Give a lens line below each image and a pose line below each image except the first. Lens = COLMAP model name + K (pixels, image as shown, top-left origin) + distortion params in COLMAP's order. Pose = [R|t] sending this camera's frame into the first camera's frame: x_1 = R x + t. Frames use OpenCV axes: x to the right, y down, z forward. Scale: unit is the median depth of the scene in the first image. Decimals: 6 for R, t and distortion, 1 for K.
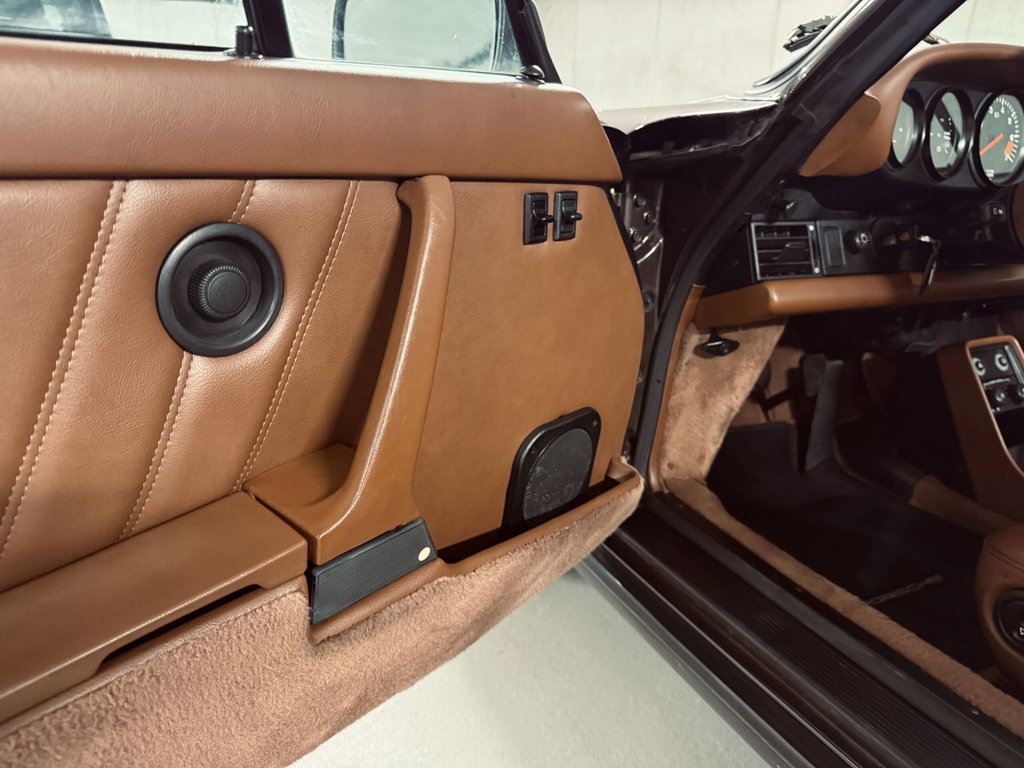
lens RADIAL K [[709.8, 0, 512.0], [0, 709.8, 384.0], [0, 0, 1]] dist [0.118451, -0.205387]
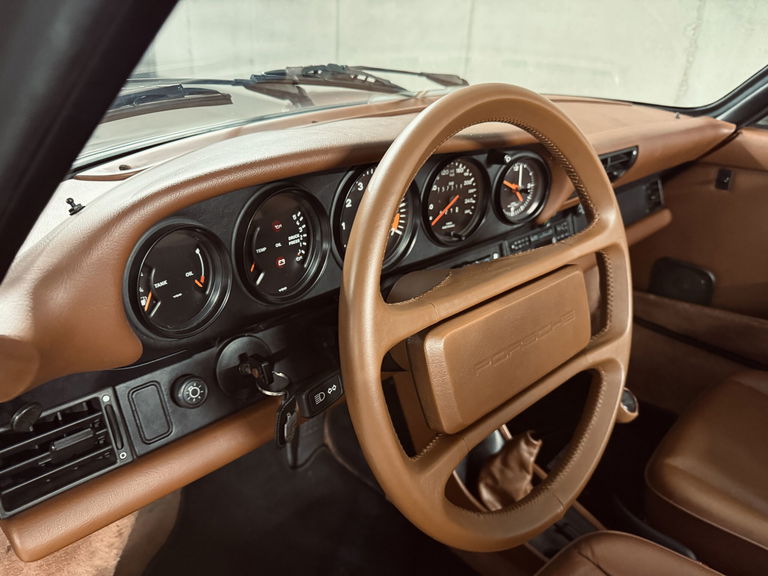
lens RADIAL K [[550.1, 0, 384.0], [0, 550.1, 288.0], [0, 0, 1]] dist [0.149315, -0.293919]
pose [[0.939560, -0.129832, 0.316813, 0.489329], [0.090843, 0.986681, 0.134939, -0.356210], [-0.330113, -0.098003, 0.938840, 0.391567]]
